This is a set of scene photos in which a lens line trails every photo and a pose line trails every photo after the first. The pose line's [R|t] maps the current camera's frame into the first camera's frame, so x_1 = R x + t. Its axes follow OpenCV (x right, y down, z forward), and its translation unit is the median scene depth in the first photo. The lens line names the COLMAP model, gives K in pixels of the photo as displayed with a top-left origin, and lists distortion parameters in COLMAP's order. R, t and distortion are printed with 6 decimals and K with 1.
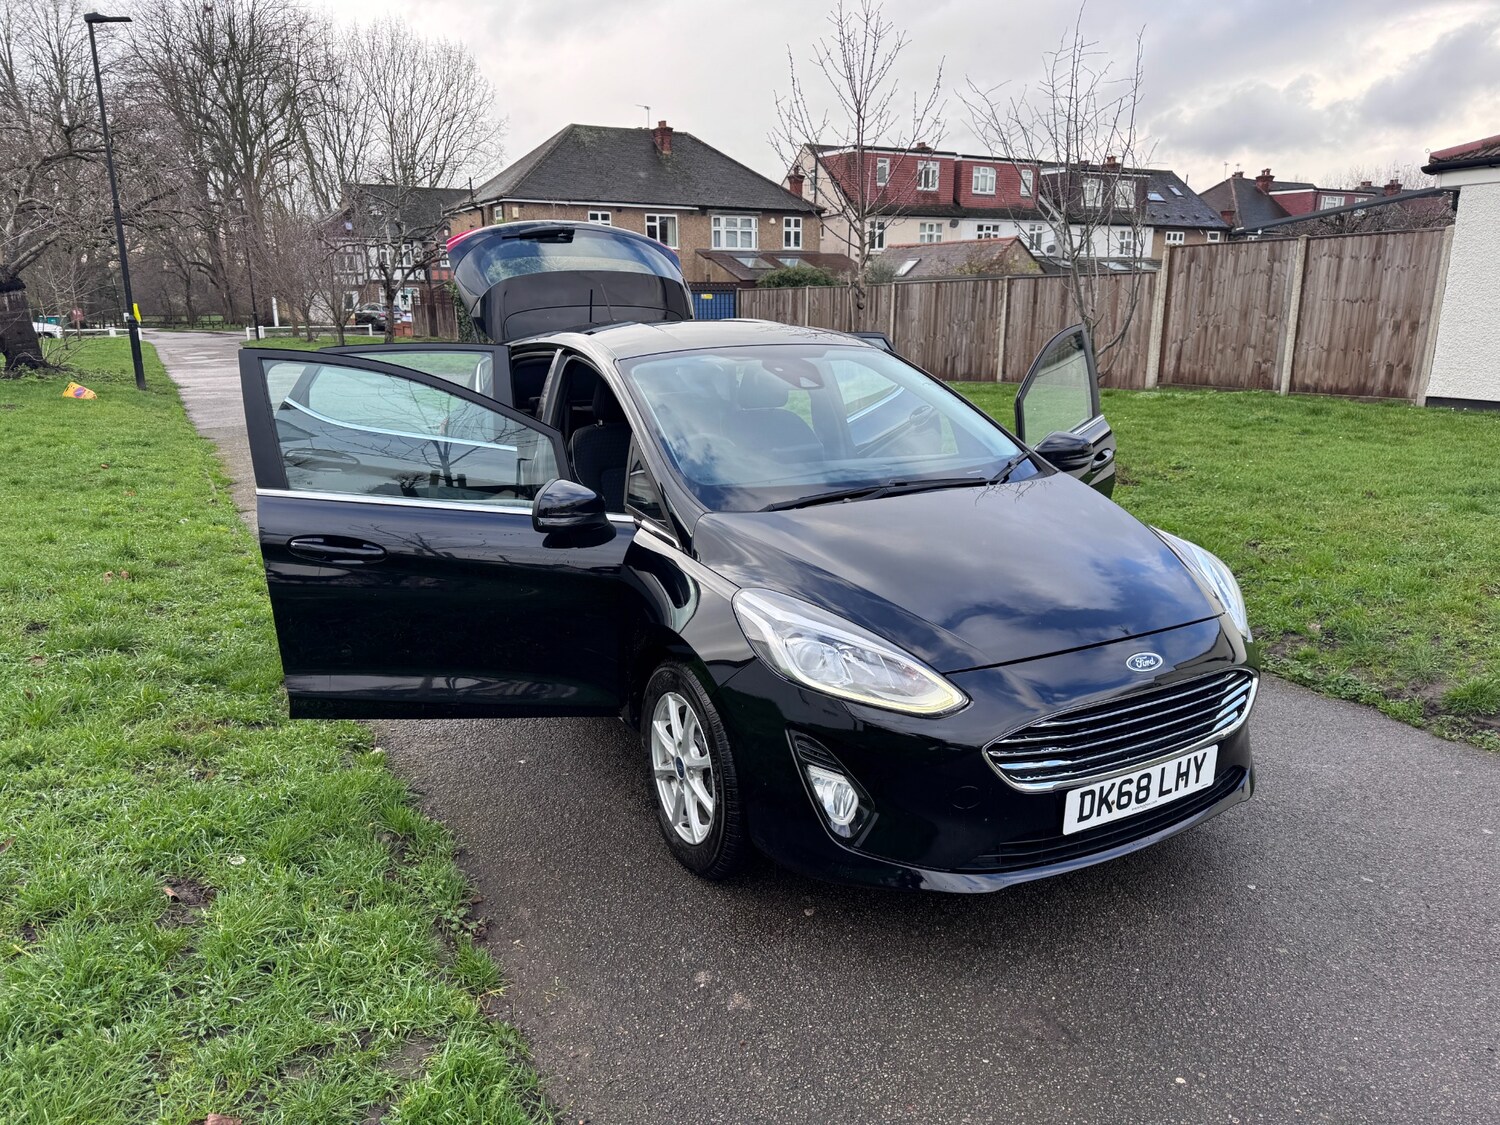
lens RADIAL K [[1051.7, 0, 750.0], [0, 1051.7, 562.5], [0, 0, 1]] dist [0.026615, -0.024229]
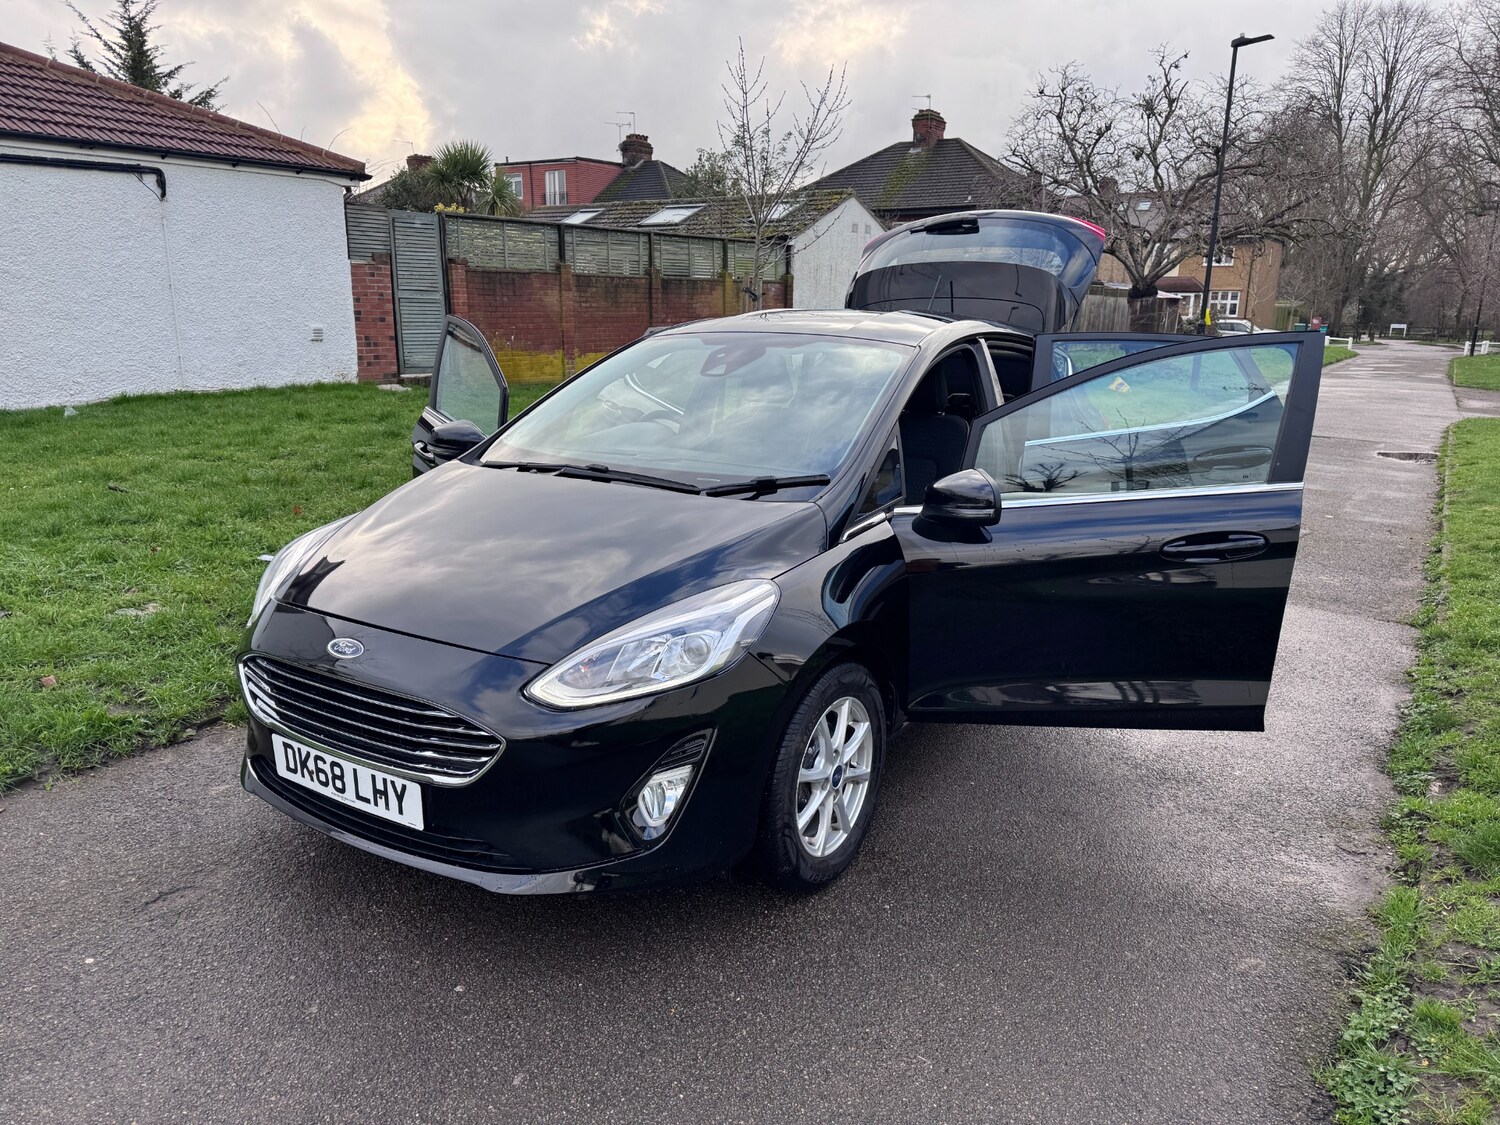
lens RADIAL K [[1046.4, 0, 750.0], [0, 1046.4, 562.5], [0, 0, 1]] dist [0.030574, -0.035398]
pose [[0.480807, 0.226653, -0.847026, 1.133888], [-0.233278, 0.964264, 0.125606, -0.157774], [0.845226, 0.137200, 0.516498, 0.681732]]
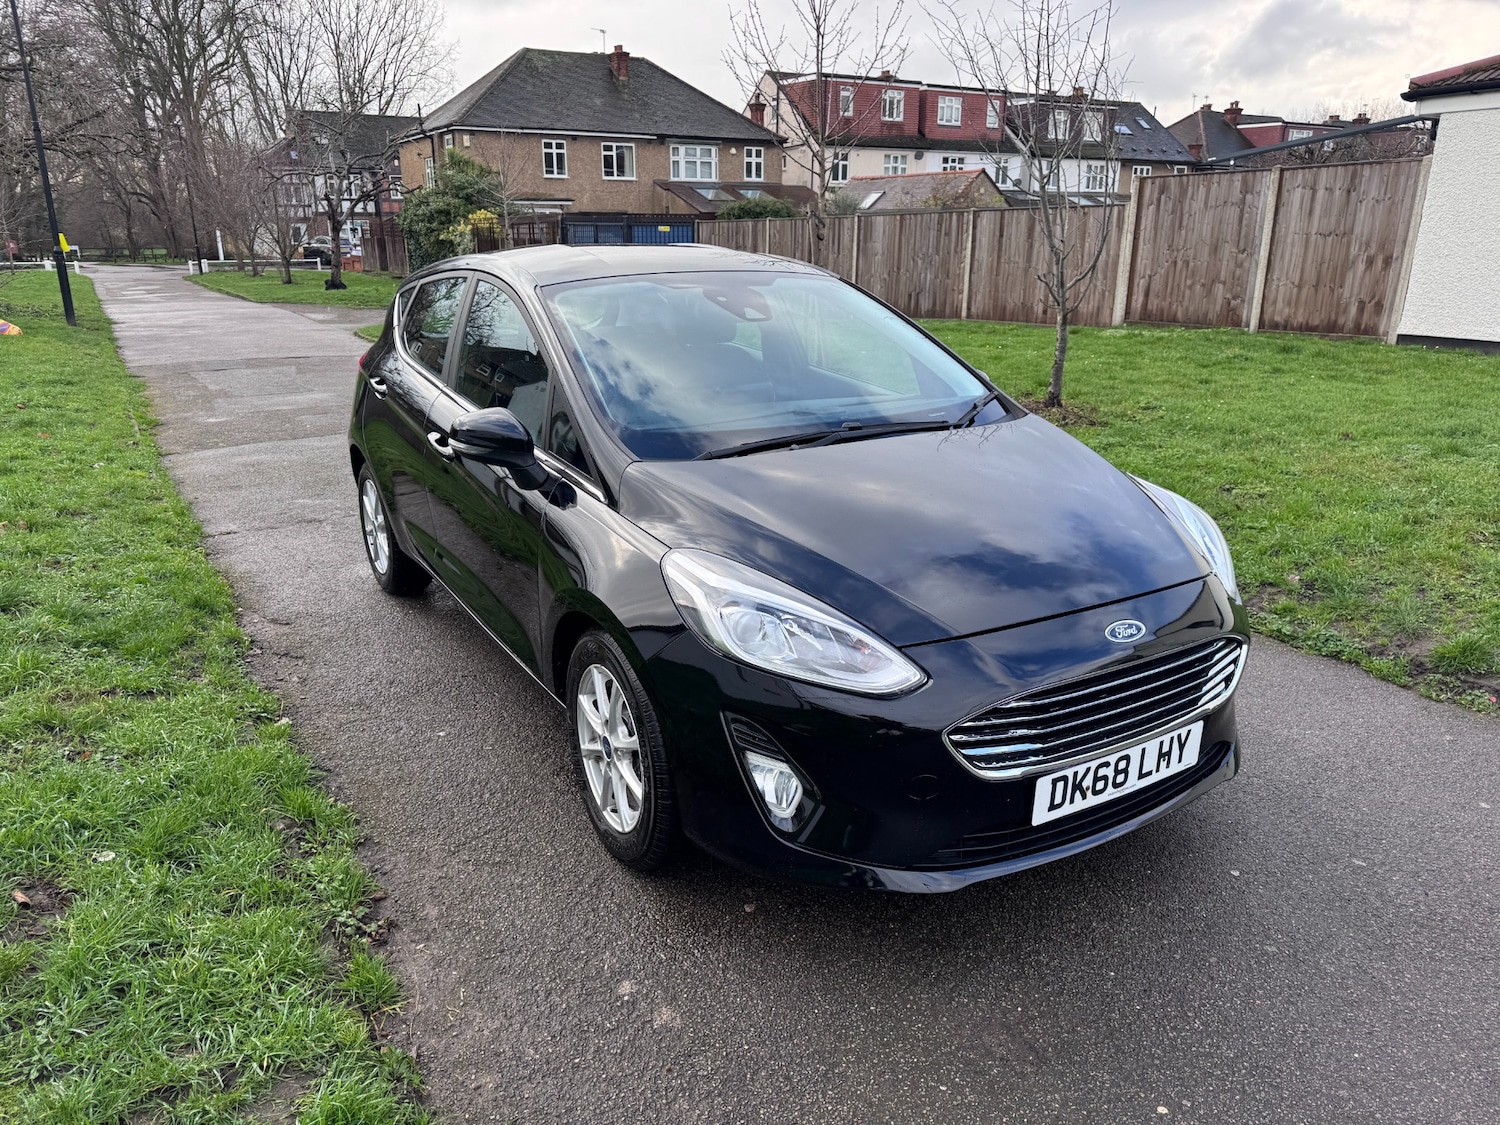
lens RADIAL K [[1067.5, 0, 740.2], [0, 1067.5, 560.2], [0, 0, 1]] dist [0.007012, -0.001958]
pose [[0.999619, -0.004144, 0.027273, 0.022496], [0.002701, 0.998605, 0.052731, -0.011326], [-0.027454, -0.052638, 0.998236, 0.099331]]
